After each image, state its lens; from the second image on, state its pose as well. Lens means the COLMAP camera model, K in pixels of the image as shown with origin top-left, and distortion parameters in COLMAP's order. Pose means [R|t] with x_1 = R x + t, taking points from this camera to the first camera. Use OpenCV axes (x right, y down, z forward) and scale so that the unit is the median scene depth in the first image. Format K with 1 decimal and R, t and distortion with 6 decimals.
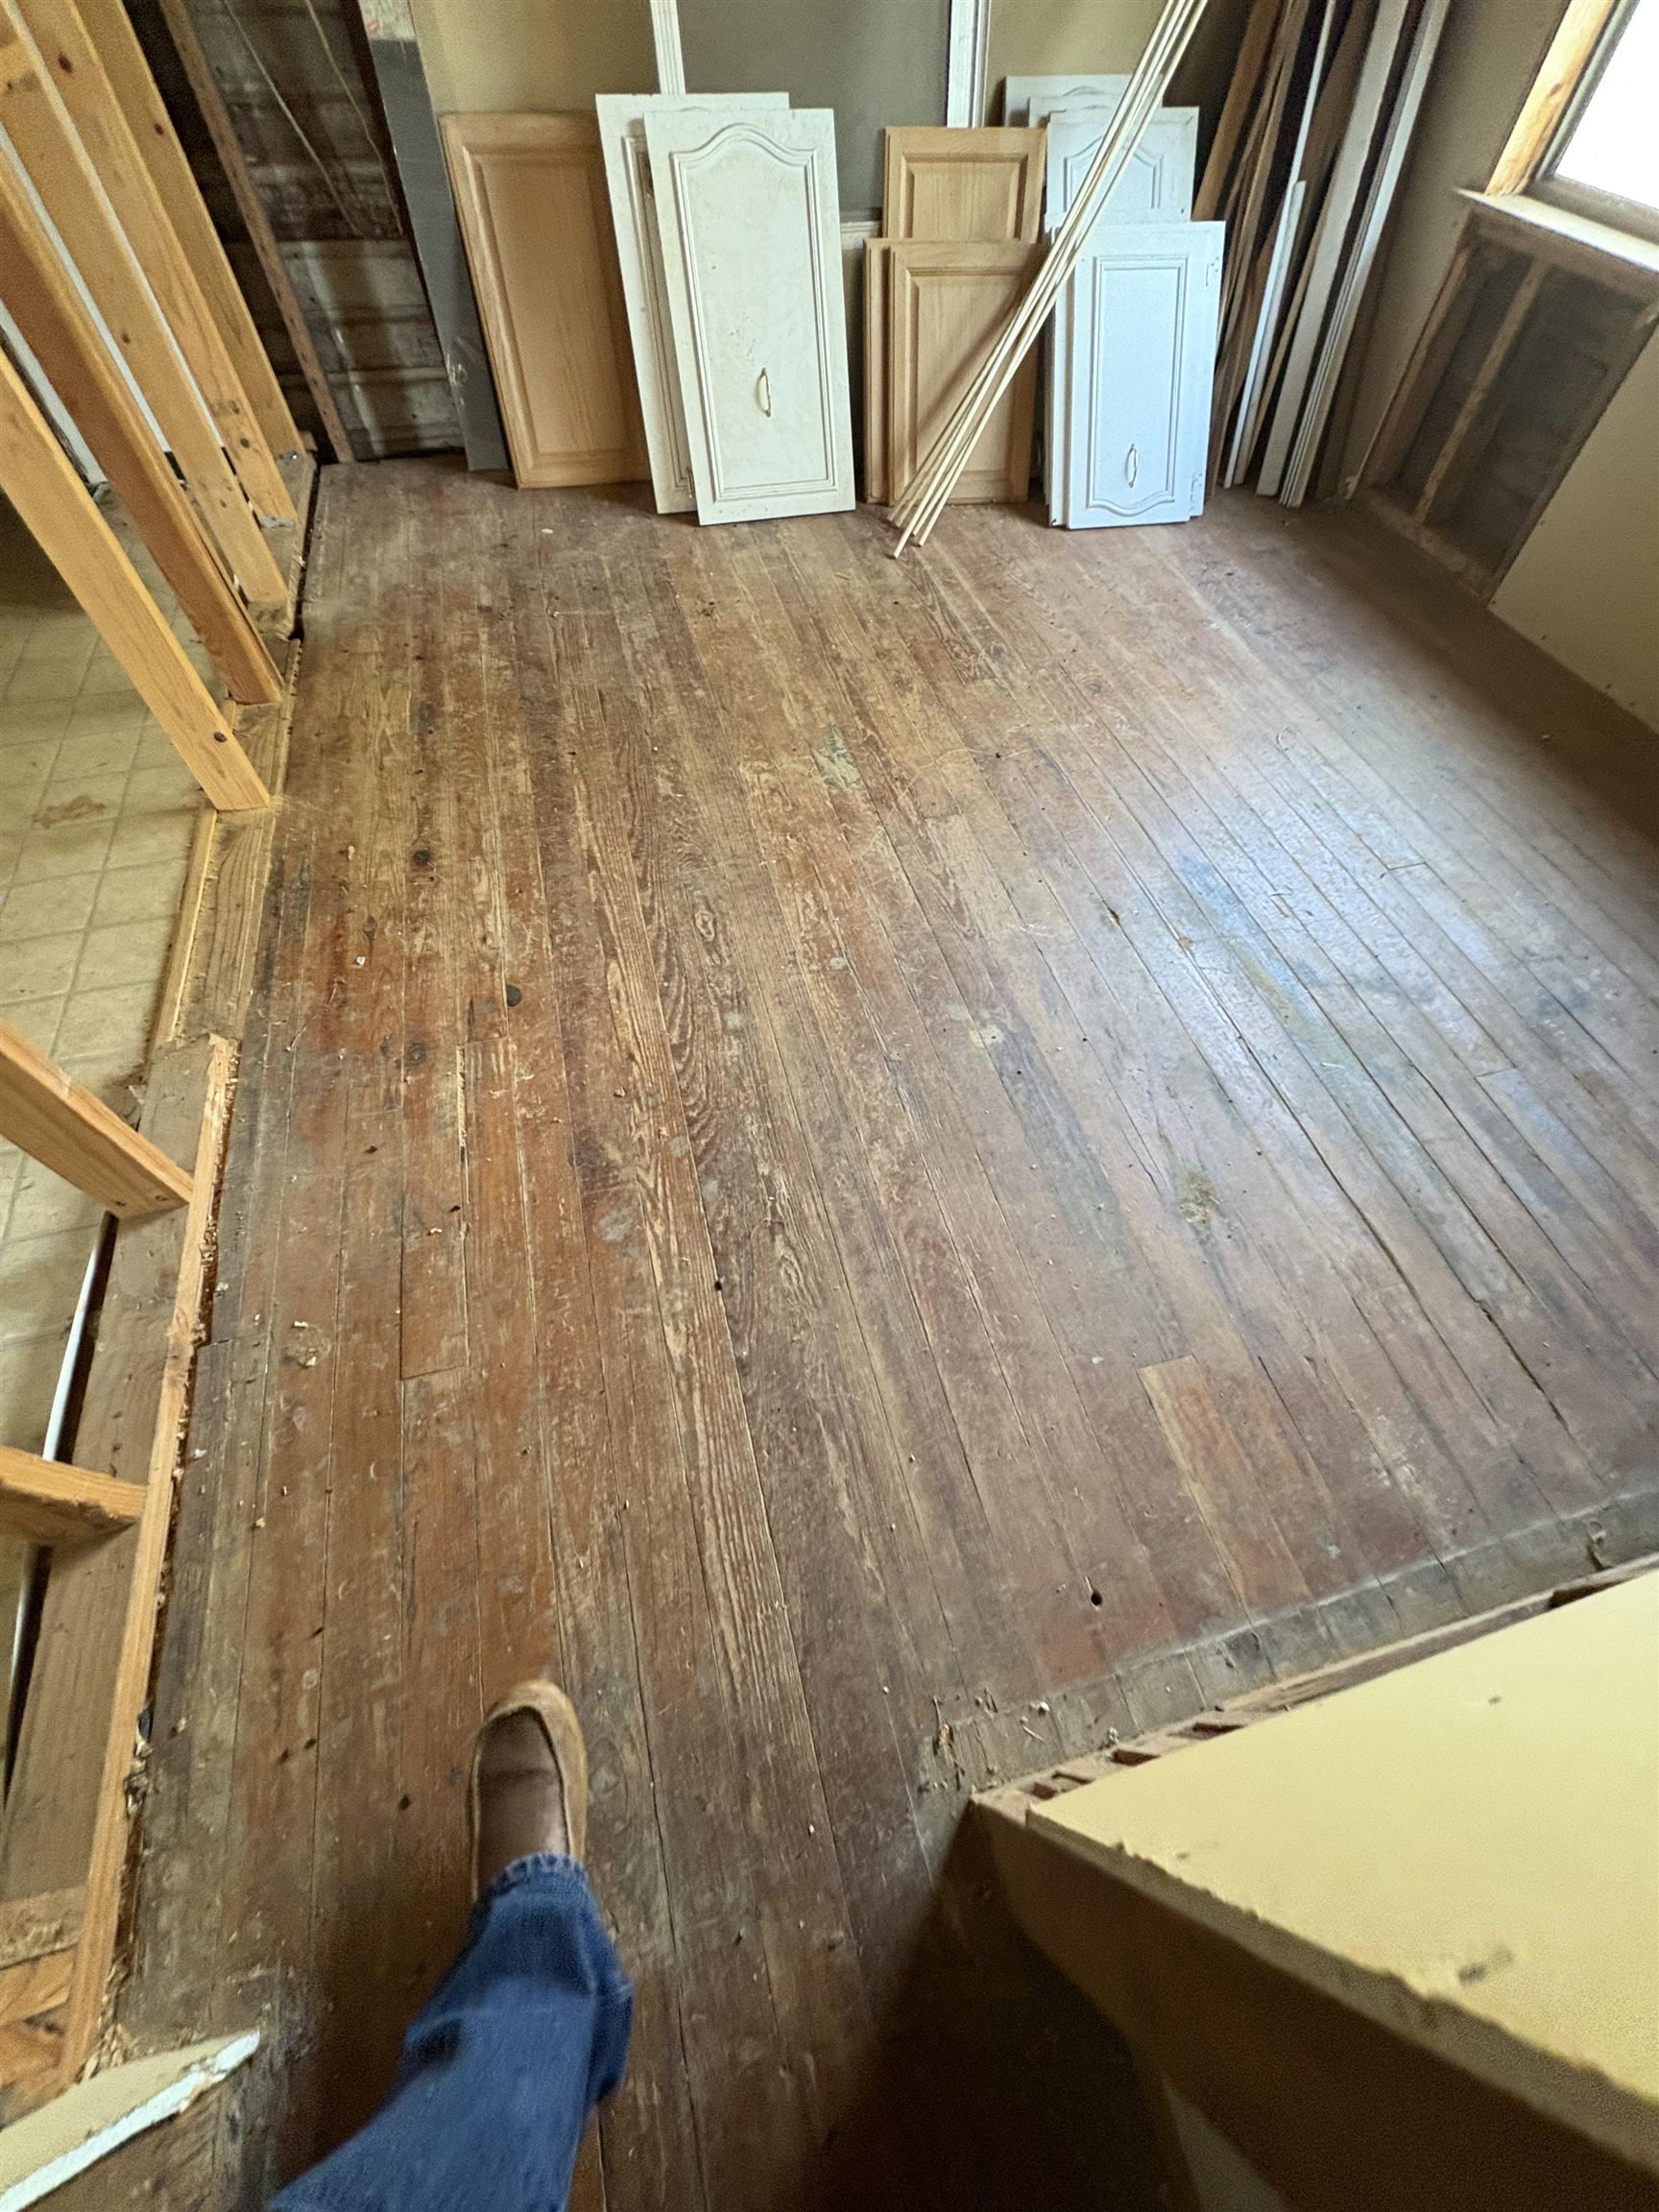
lens RADIAL K [[878.7, 0, 837.1], [0, 878.7, 1111.4], [0, 0, 1]] dist [-0.000713, -0.000034]
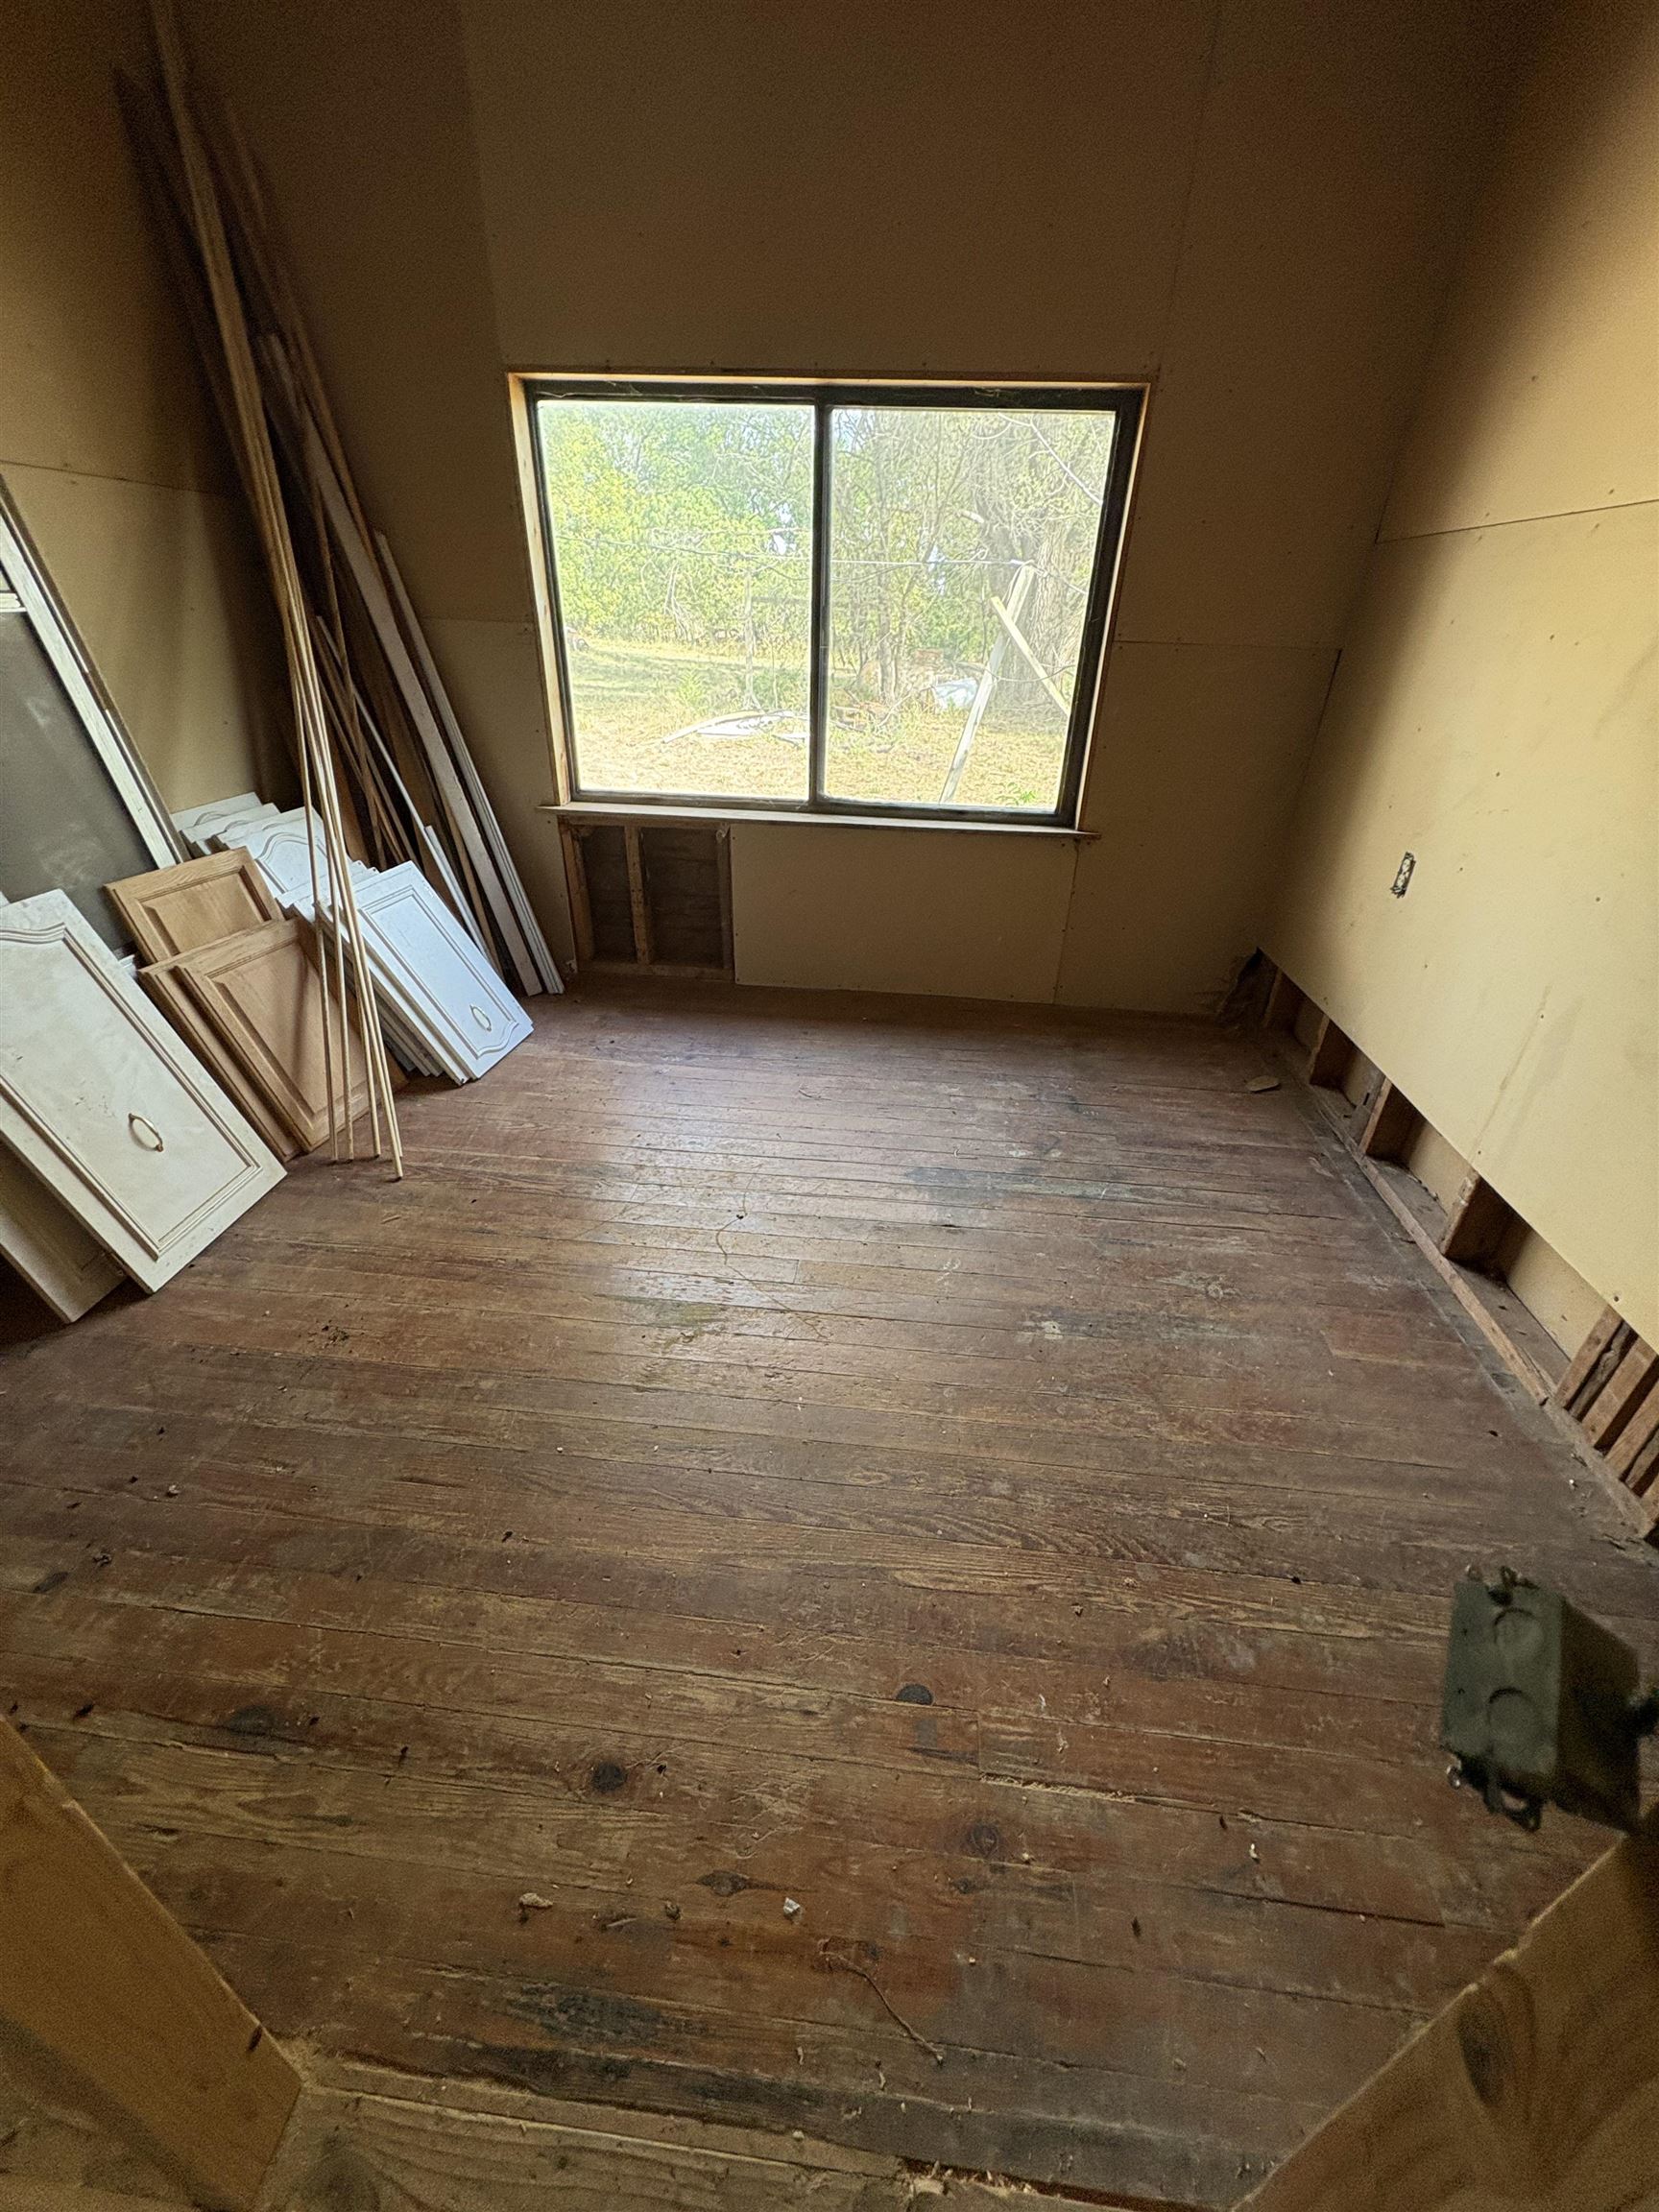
lens RADIAL K [[878.7, 0, 827.9], [0, 878.7, 1103.8], [0, 0, 1]] dist [-0.000713, -0.000034]
pose [[0.355151, -0.474480, 0.805442, -0.753725], [0.764632, 0.643117, 0.041699, -0.553013], [-0.537779, 0.601057, 0.591206, 0.207326]]
